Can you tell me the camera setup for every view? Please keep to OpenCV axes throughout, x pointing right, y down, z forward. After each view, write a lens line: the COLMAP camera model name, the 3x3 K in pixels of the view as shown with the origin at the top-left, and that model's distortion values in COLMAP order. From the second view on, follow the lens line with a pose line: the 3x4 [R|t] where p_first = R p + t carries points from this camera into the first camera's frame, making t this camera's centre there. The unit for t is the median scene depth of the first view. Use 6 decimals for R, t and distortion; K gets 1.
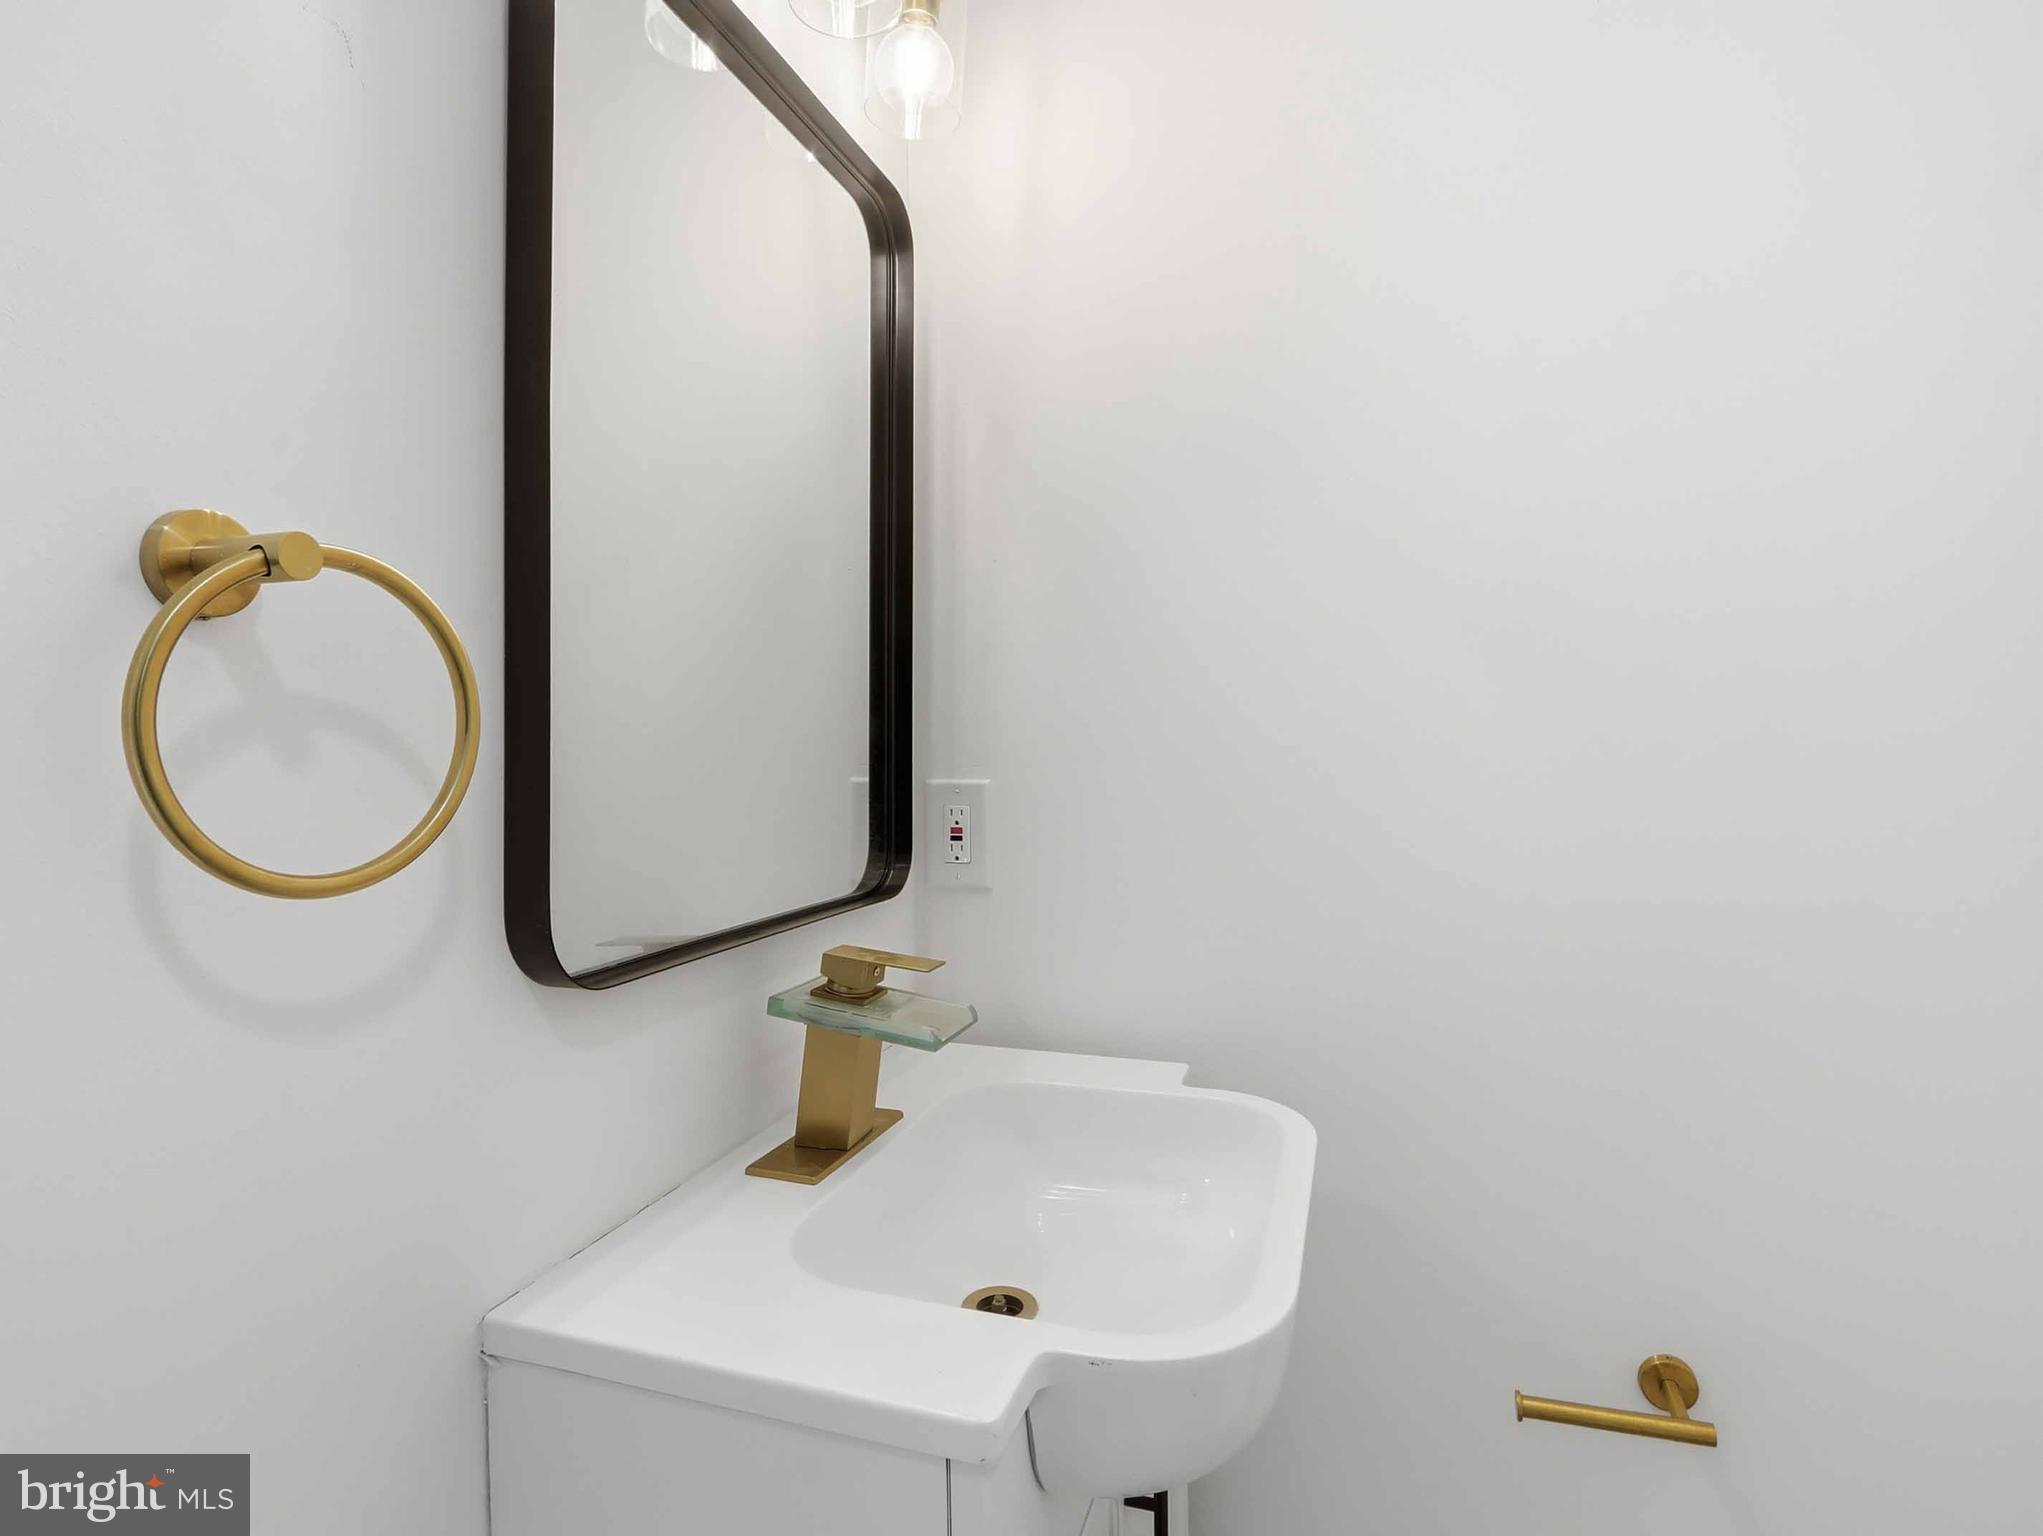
lens RADIAL K [[1090.7, 0, 1011.6], [0, 1090.7, 753.5], [0, 0, 1]] dist [-0.019030, 0.000413]
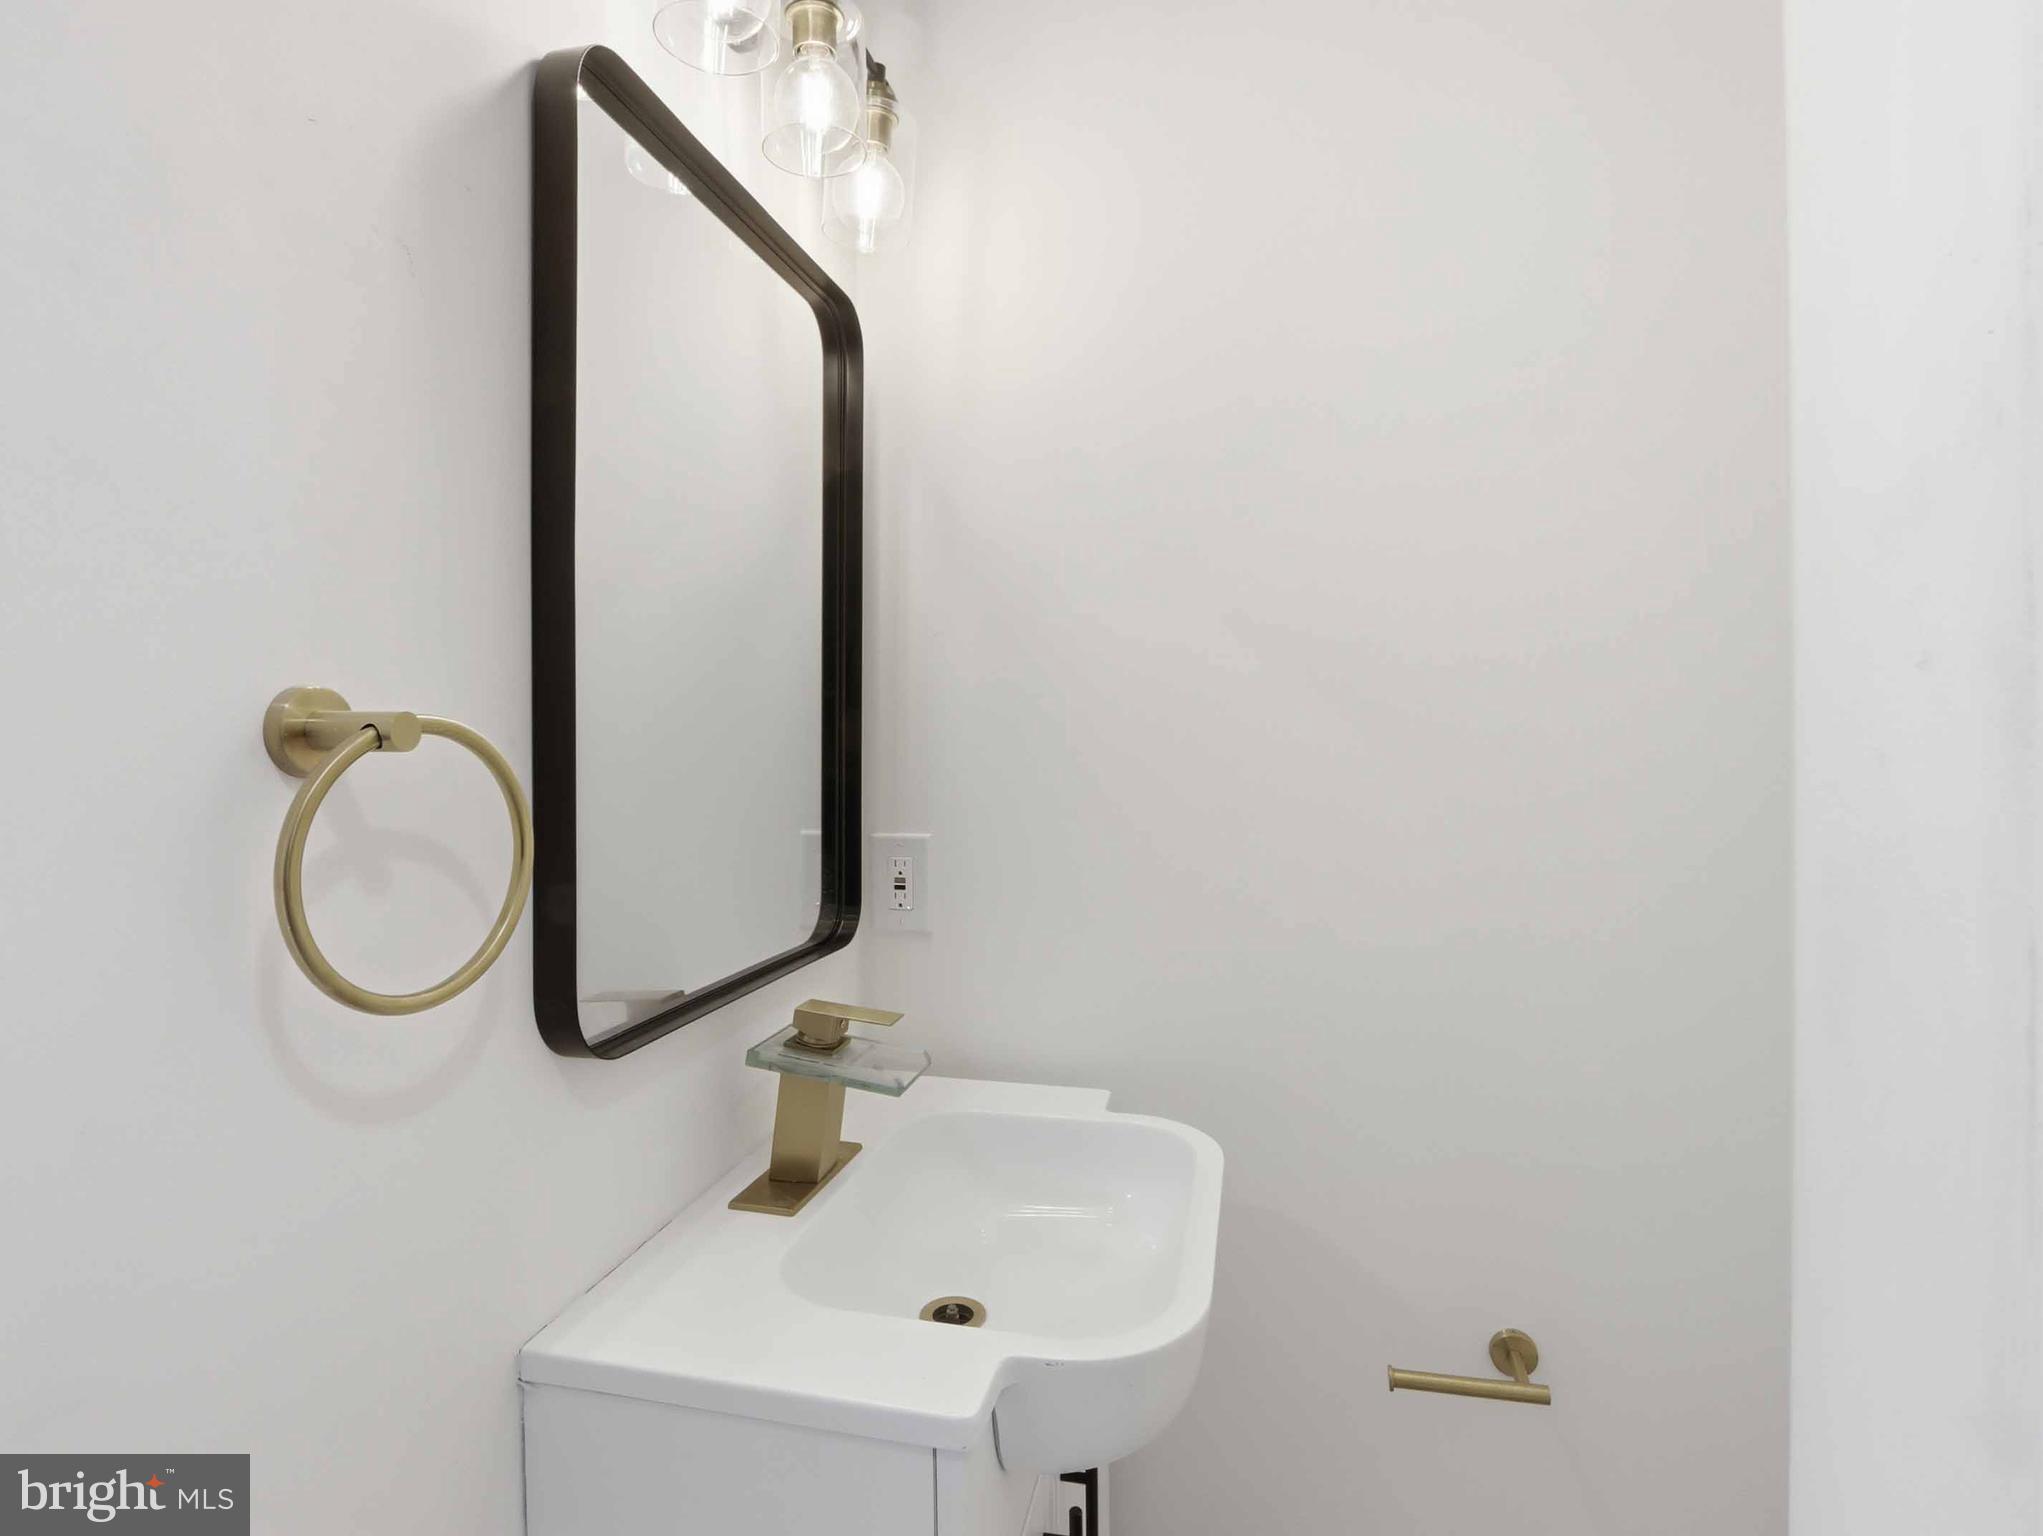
lens RADIAL K [[1090.7, 0, 1011.6], [0, 1090.7, 753.5], [0, 0, 1]] dist [-0.019030, 0.000413]
pose [[0.995795, 0.002140, 0.091583, -0.053760], [-0.002988, 0.999954, 0.009129, -0.091652], [-0.091560, -0.009365, 0.995756, -0.138172]]
